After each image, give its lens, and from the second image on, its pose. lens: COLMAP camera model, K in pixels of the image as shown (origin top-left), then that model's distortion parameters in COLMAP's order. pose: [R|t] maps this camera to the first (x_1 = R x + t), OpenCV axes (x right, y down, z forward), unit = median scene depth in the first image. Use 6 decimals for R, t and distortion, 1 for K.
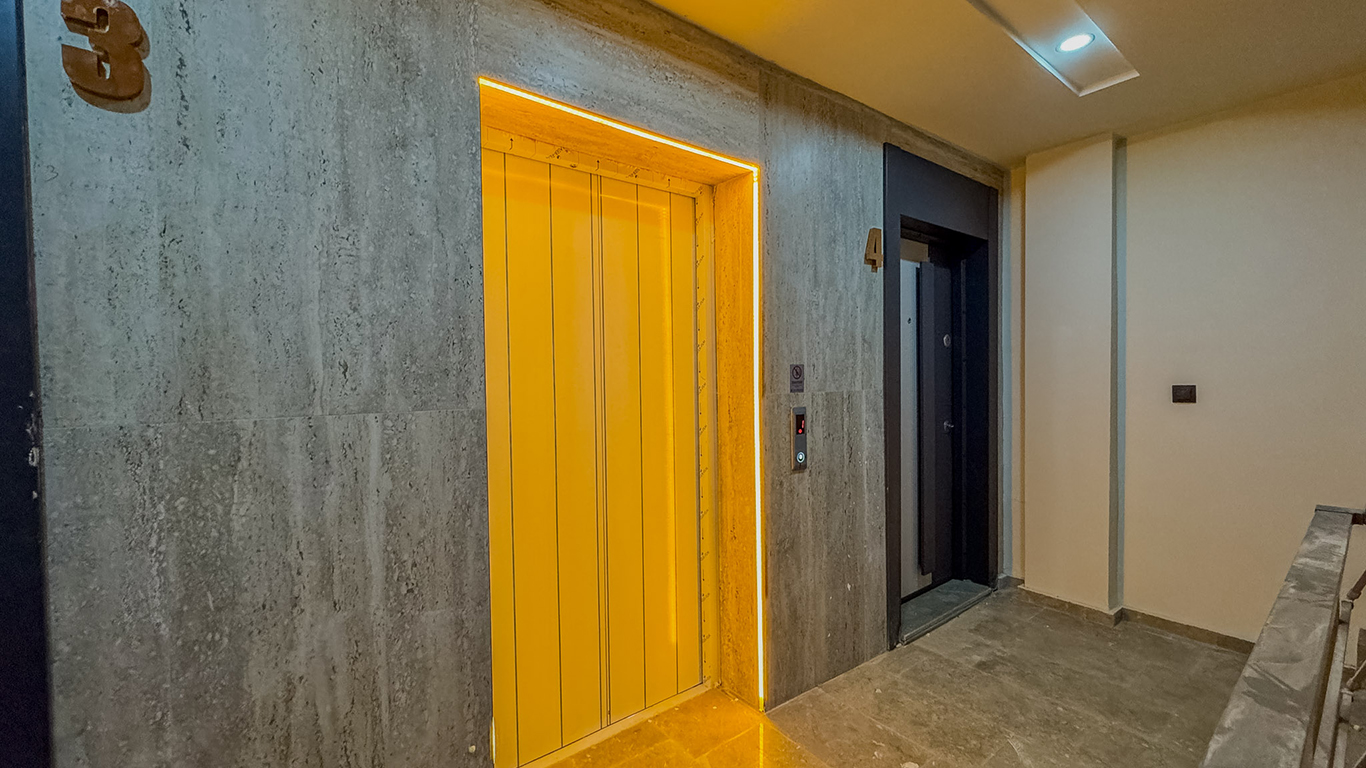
lens RADIAL K [[542.2, 0, 684.0], [0, 542.2, 376.4], [0, 0, 1]] dist [-0.001019, 0.000204]
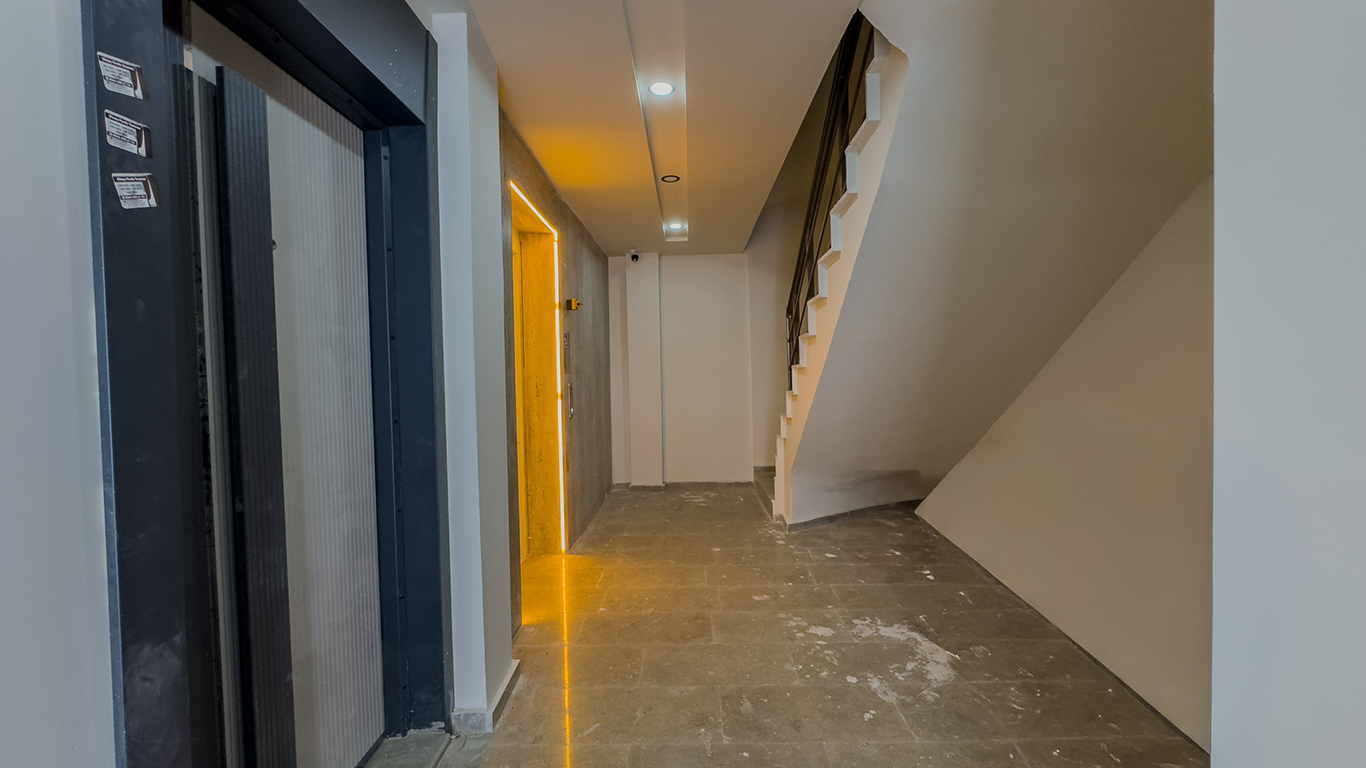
lens RADIAL K [[542.2, 0, 684.9], [0, 542.2, 389.1], [0, 0, 1]] dist [-0.001019, 0.000204]
pose [[0.590178, -0.008929, 0.807224, -0.952581], [-0.005539, 0.999871, 0.015109, 0.054790], [-0.807254, -0.013388, 0.590052, -0.303931]]
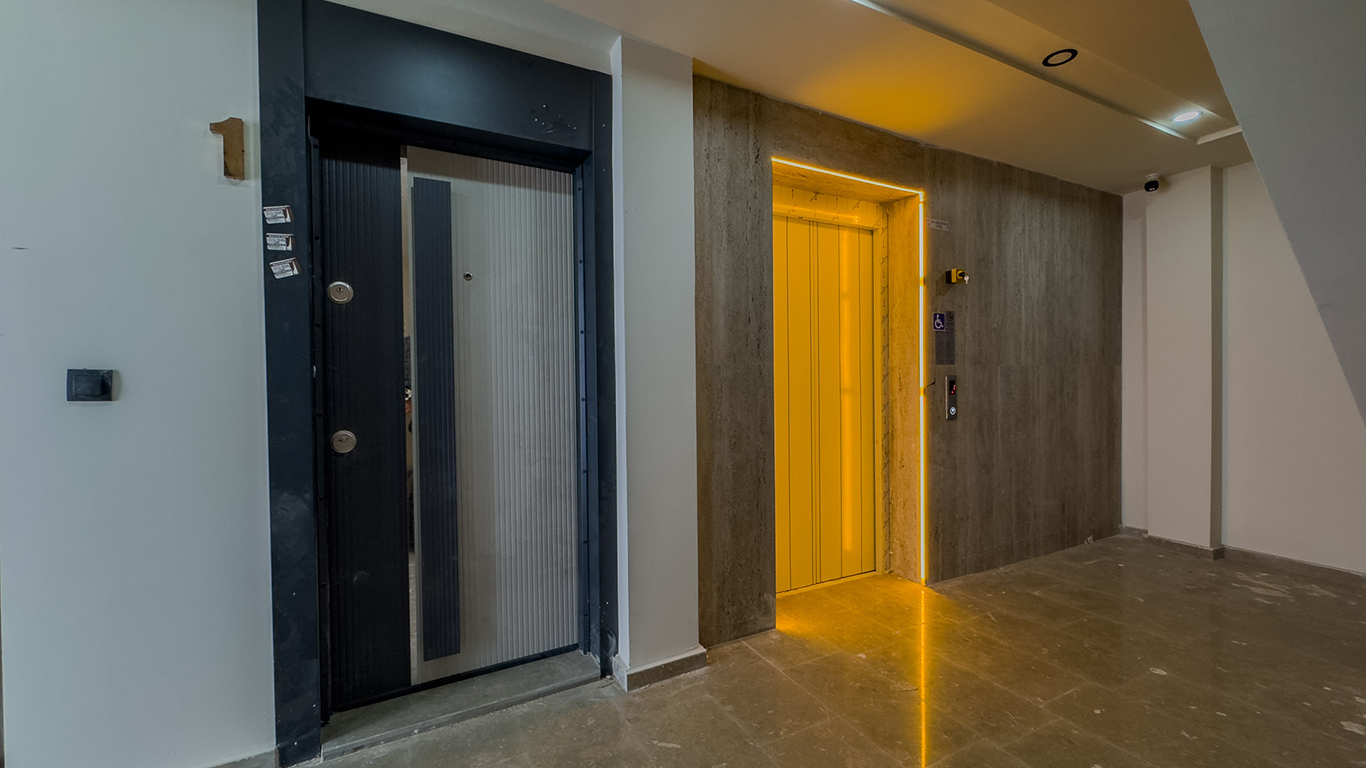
lens RADIAL K [[542.2, 0, 684.5], [0, 542.2, 387.7], [0, 0, 1]] dist [-0.001019, 0.000204]
pose [[0.989662, 0.019344, -0.142111, -0.263196], [-0.014973, 0.999383, 0.031765, 0.059956], [0.142638, -0.029309, 0.989341, -0.441293]]
